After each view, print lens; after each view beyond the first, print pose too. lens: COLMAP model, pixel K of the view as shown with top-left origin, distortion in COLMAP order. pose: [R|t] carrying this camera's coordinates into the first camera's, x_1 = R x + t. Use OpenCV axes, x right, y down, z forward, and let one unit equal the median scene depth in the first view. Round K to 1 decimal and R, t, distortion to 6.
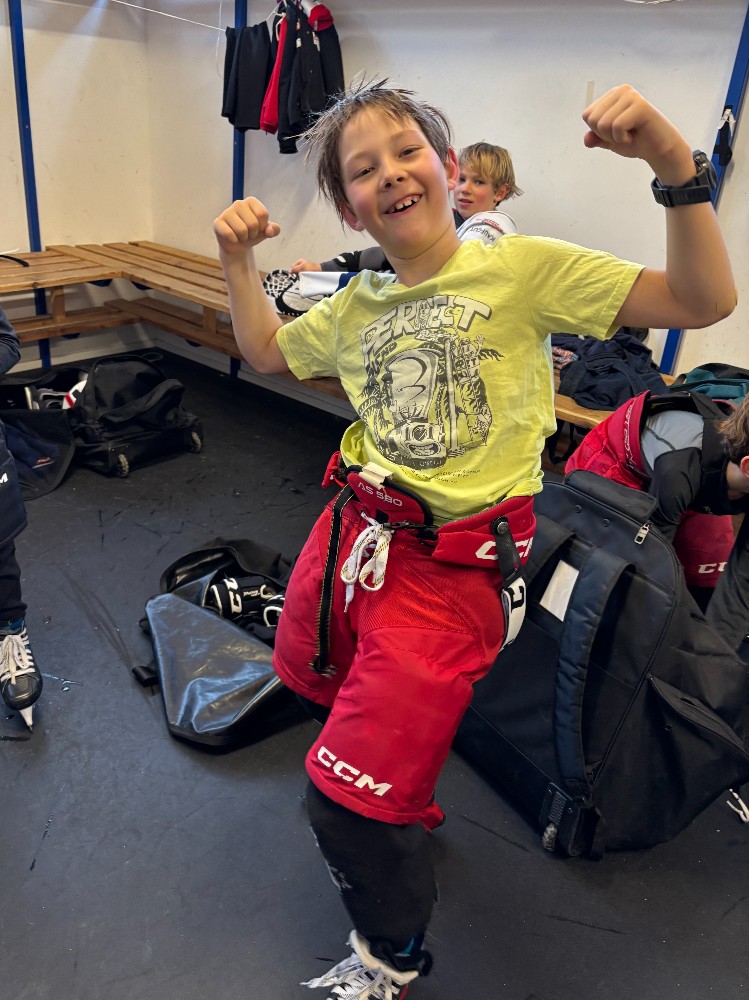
lens RADIAL K [[762.9, 0, 341.6], [0, 762.9, 487.5], [0, 0, 1]] dist [0.059102, -0.079382]
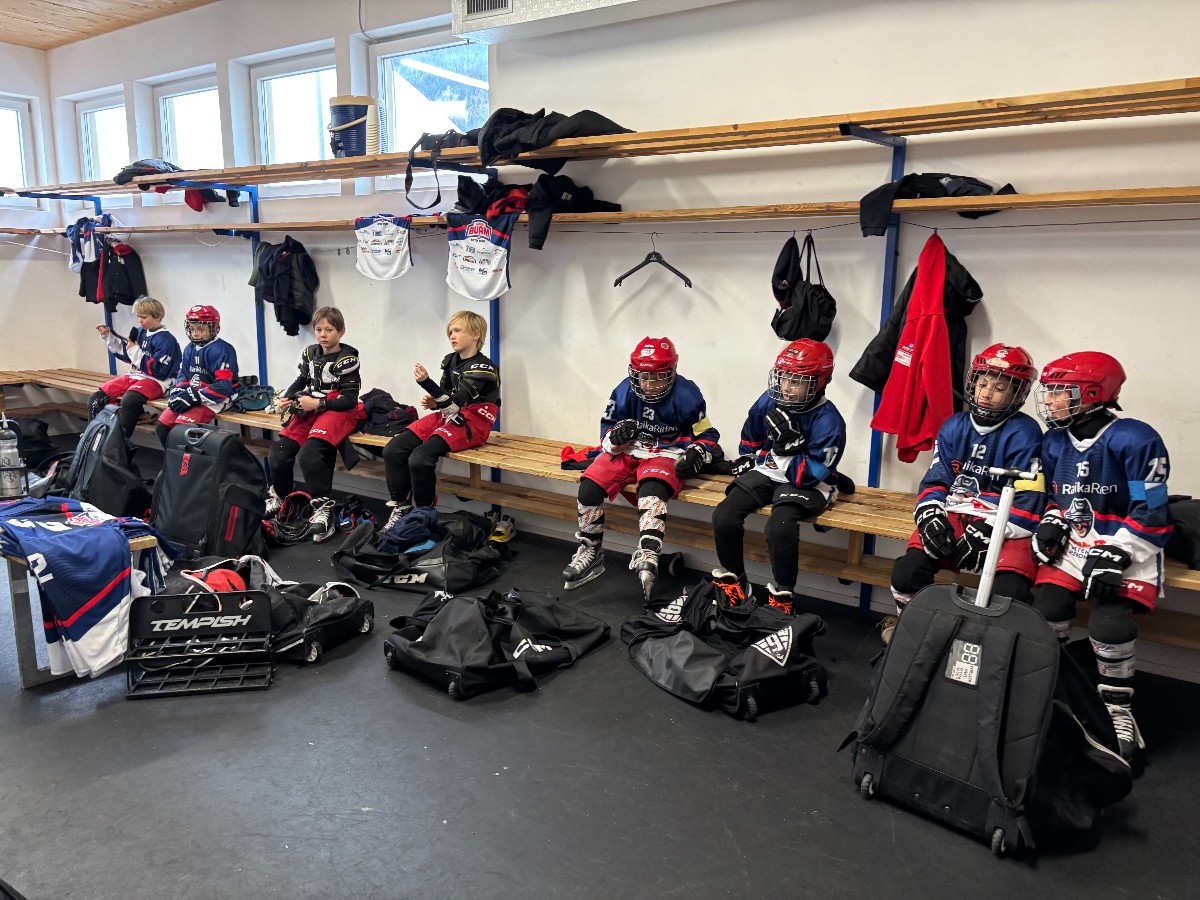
lens RADIAL K [[892.8, 0, 604.8], [0, 892.8, 458.0], [0, 0, 1]] dist [0.055966, -0.067990]
pose [[0.994213, -0.074474, 0.077416, 1.089724], [0.091183, 0.966069, -0.241655, 0.662016], [-0.056792, 0.247316, 0.967269, -1.337479]]
